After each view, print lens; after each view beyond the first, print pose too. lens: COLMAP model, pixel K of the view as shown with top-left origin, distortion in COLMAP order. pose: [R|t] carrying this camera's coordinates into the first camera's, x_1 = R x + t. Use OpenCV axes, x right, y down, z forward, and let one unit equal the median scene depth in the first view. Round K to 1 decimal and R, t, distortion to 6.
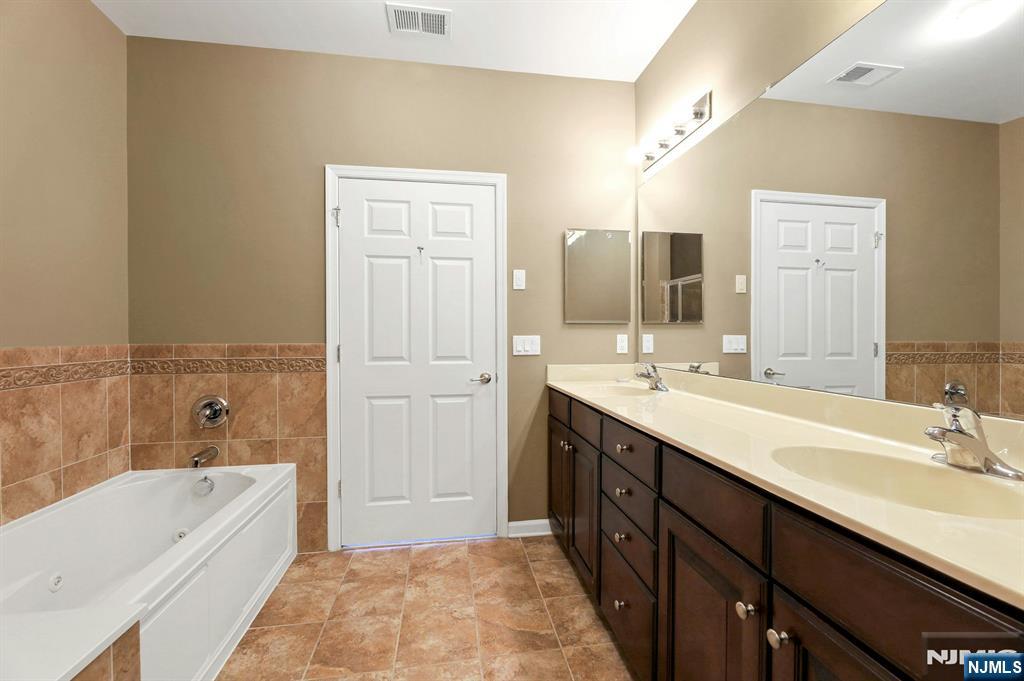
lens RADIAL K [[422.0, 0, 511.8], [0, 422.0, 337.6], [0, 0, 1]] dist [-0.001094, 0.000039]
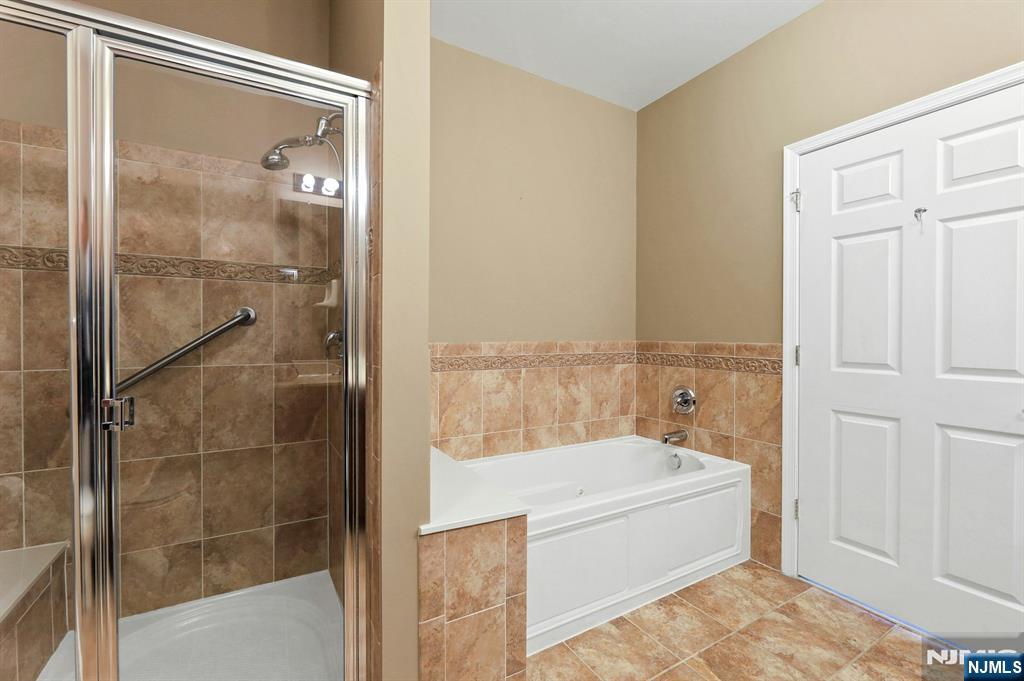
lens RADIAL K [[422.0, 0, 511.8], [0, 422.0, 337.6], [0, 0, 1]] dist [-0.001094, 0.000039]
pose [[0.388086, 0.009776, -0.921571, 0.177269], [-0.008445, 0.999939, 0.007050, -0.000938], [0.921584, 0.005047, 0.388146, 0.112329]]
